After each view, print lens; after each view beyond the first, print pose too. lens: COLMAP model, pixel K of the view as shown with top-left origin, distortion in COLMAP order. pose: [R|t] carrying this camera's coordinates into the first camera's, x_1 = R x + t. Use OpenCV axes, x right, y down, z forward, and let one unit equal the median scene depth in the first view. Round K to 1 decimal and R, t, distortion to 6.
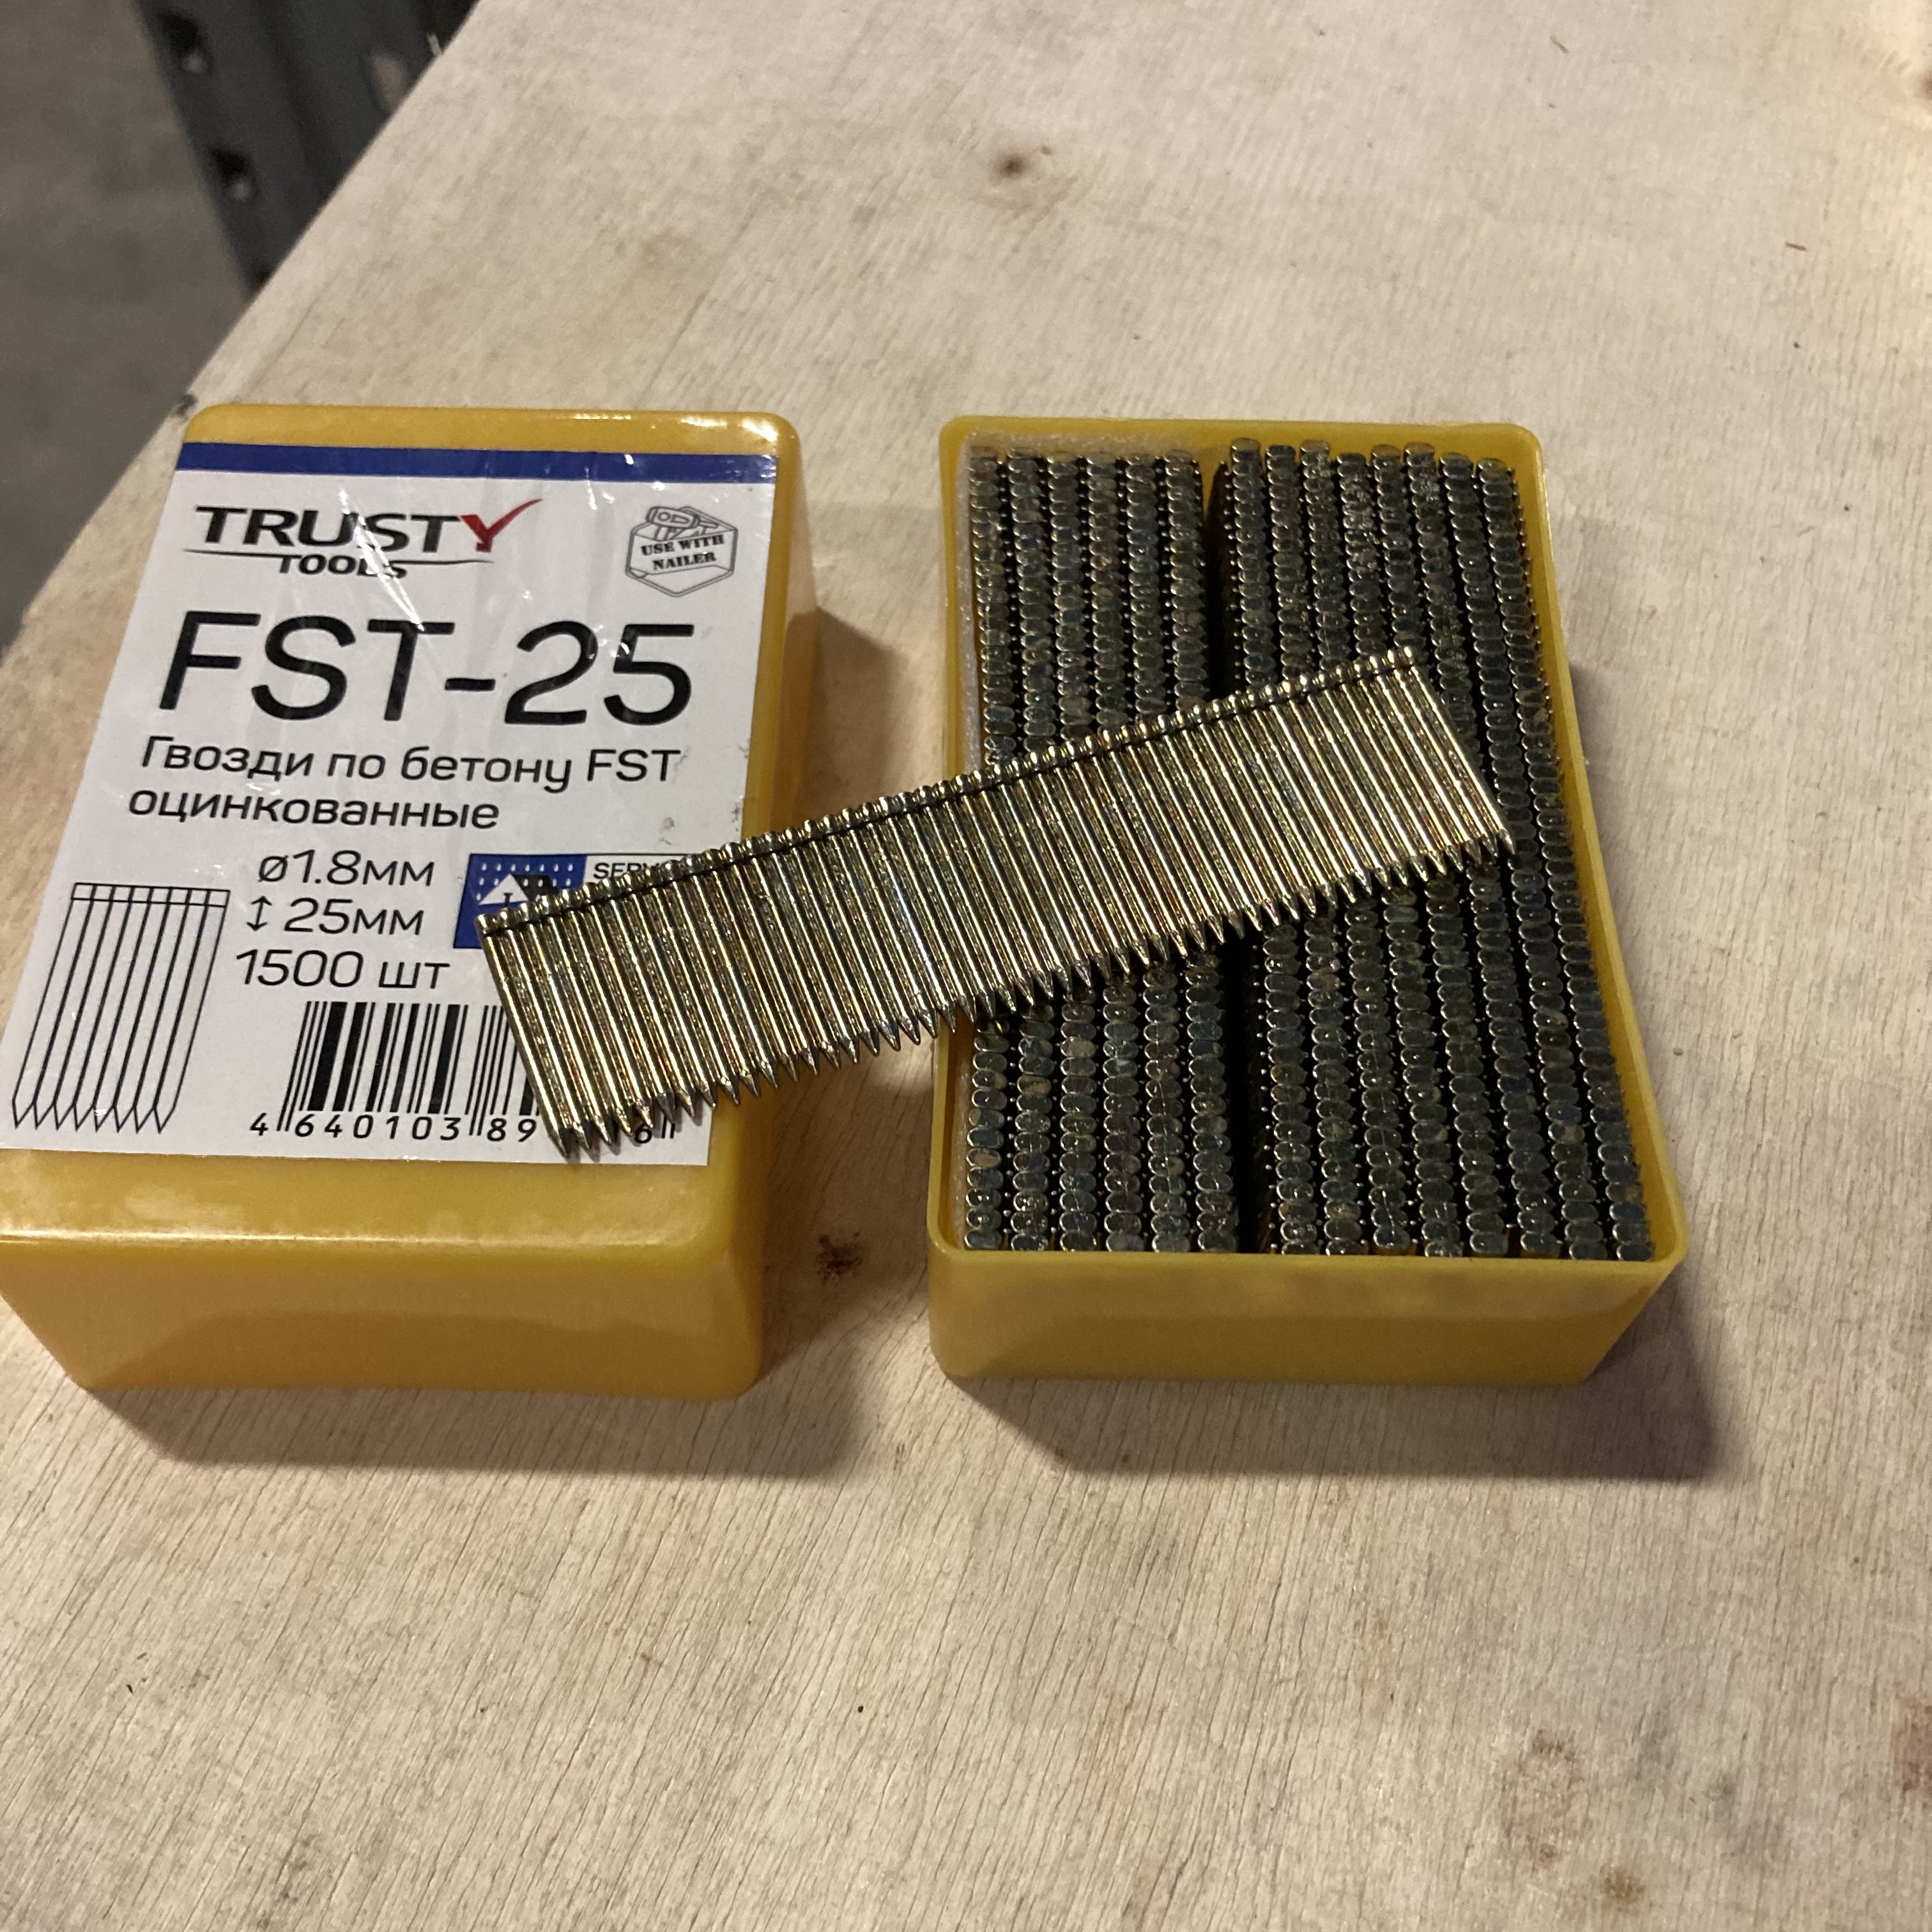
lens RADIAL K [[2305.6, 0, 952.3], [0, 2305.6, 976.0], [0, 0, 1]] dist [-0.014861, 0.000000]
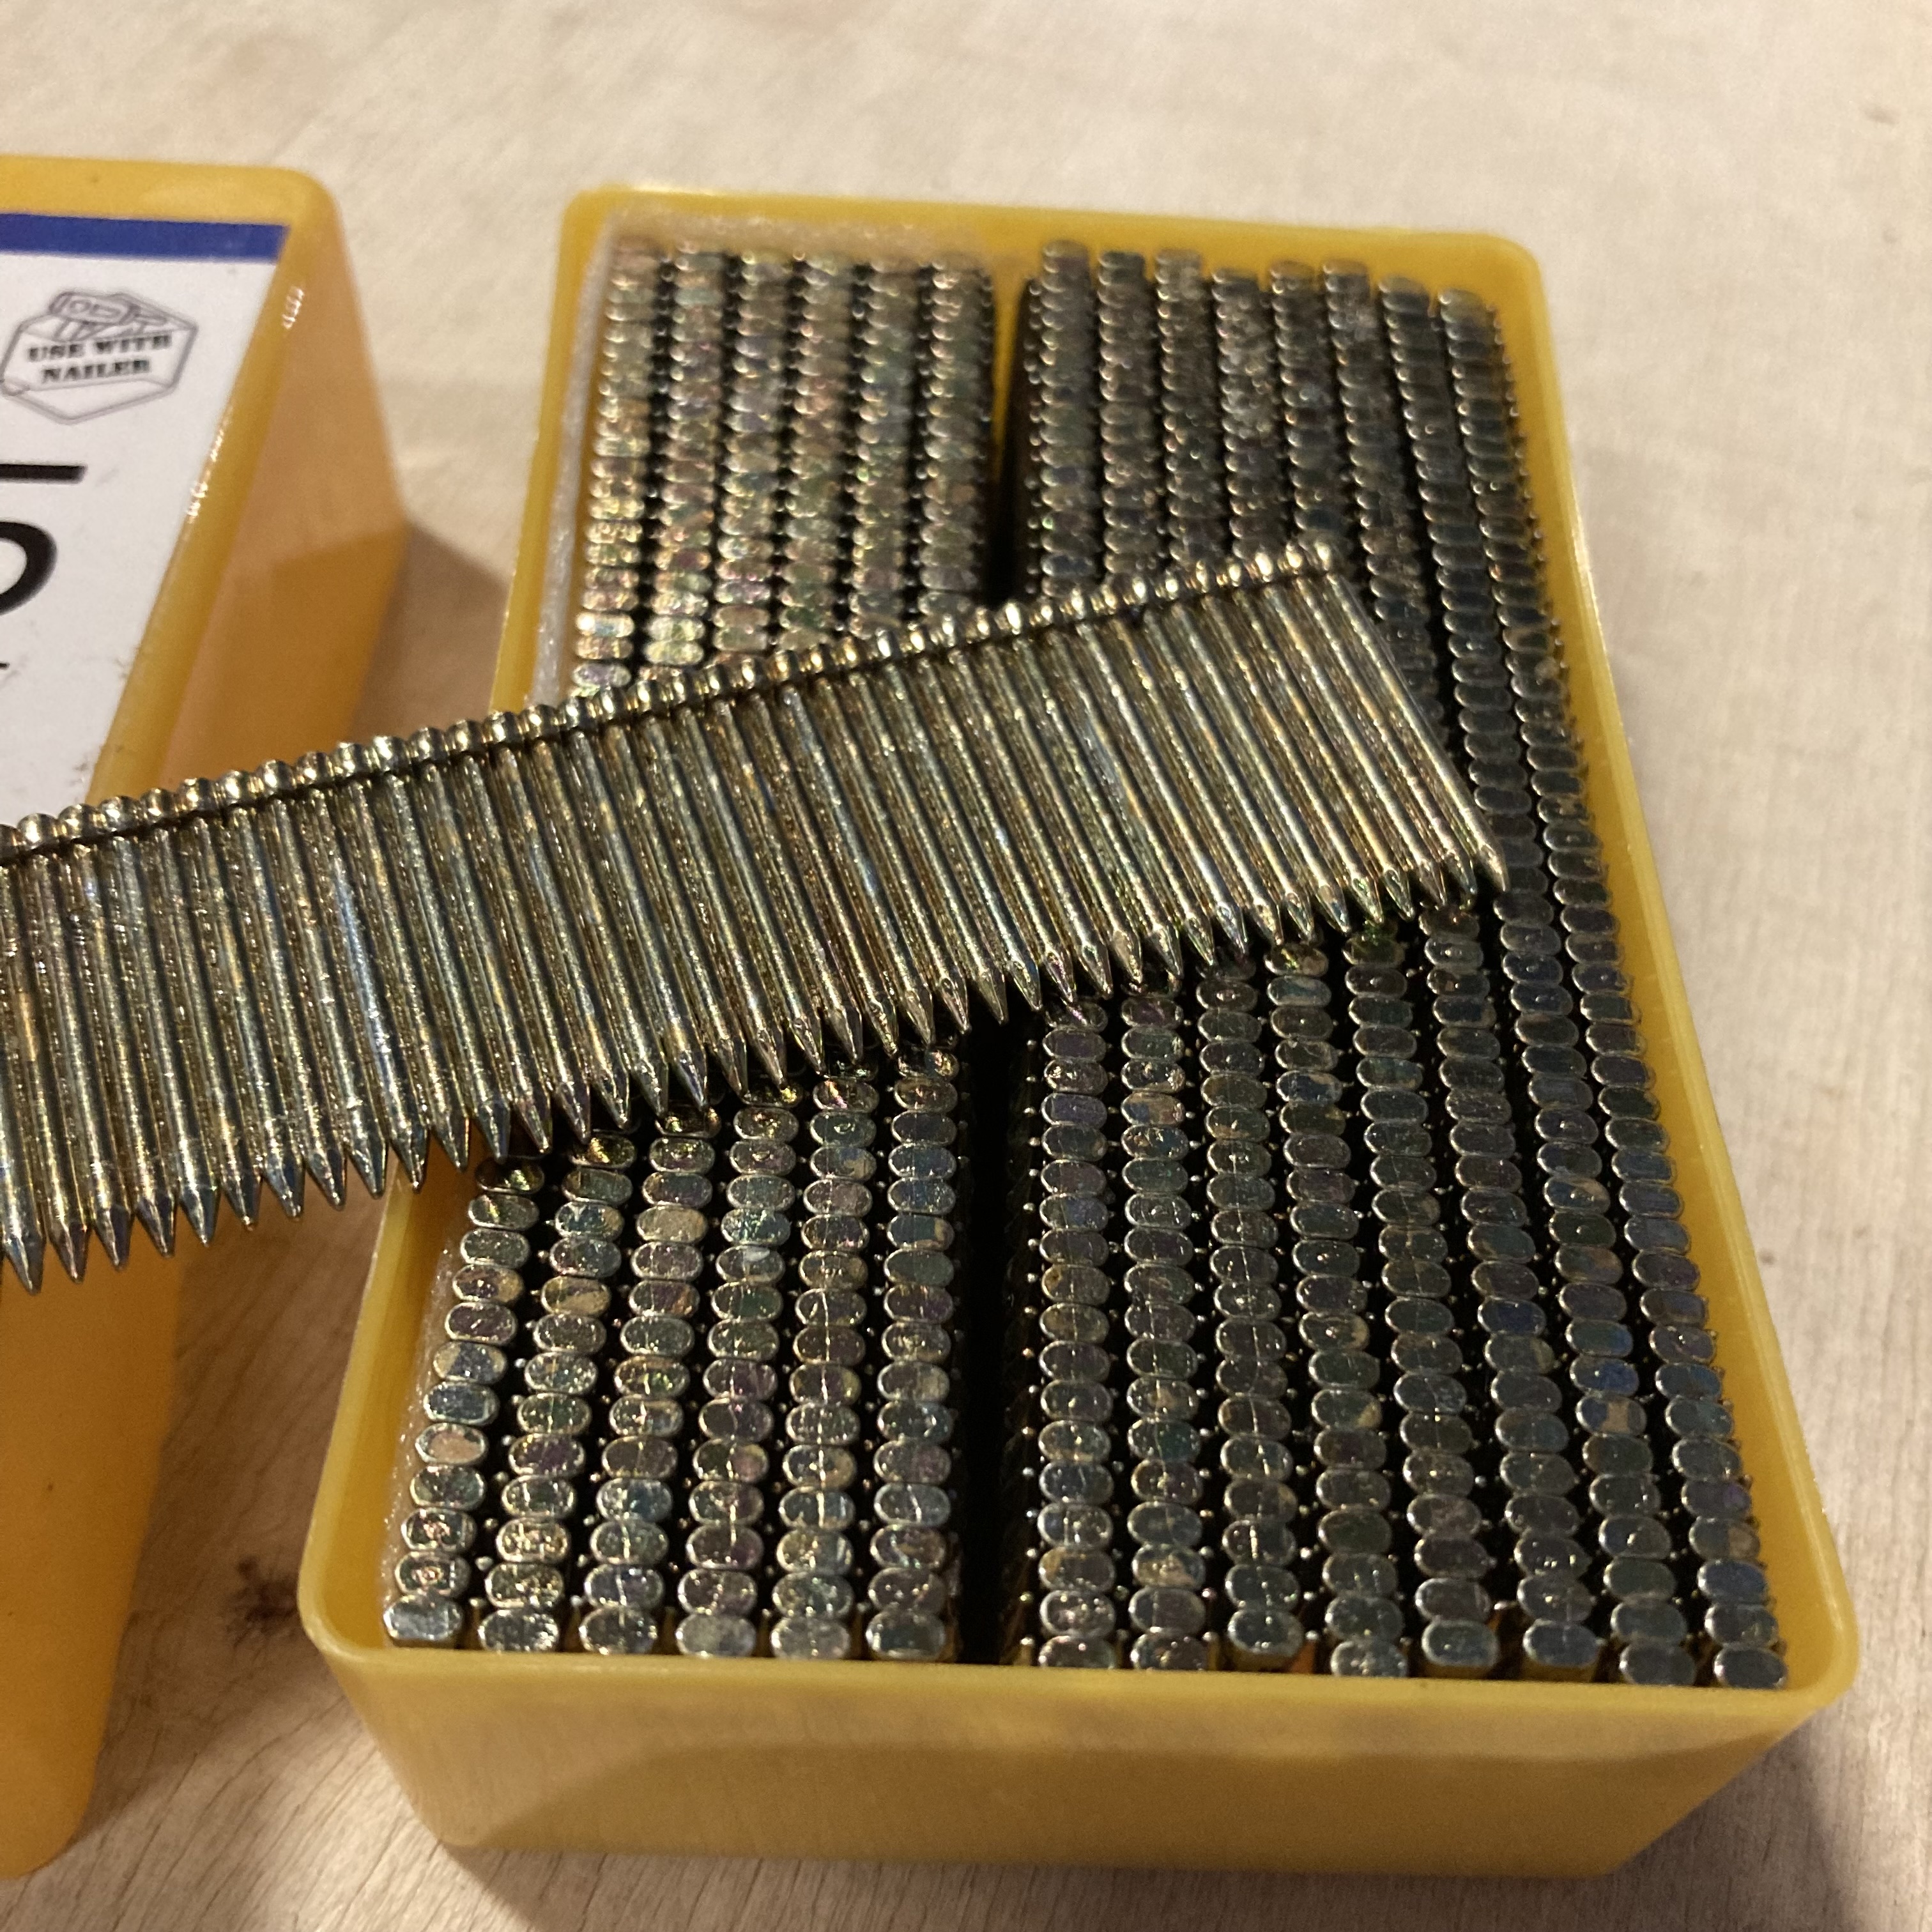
lens RADIAL K [[2305.6, 0, 978.9], [0, 2305.6, 957.3], [0, 0, 1]] dist [-0.014861, 0.000000]
pose [[0.998769, 0.029925, 0.039572, 0.089580], [-0.026471, 0.996021, -0.085092, 0.012201], [-0.041961, 0.083940, 0.995587, 0.424603]]
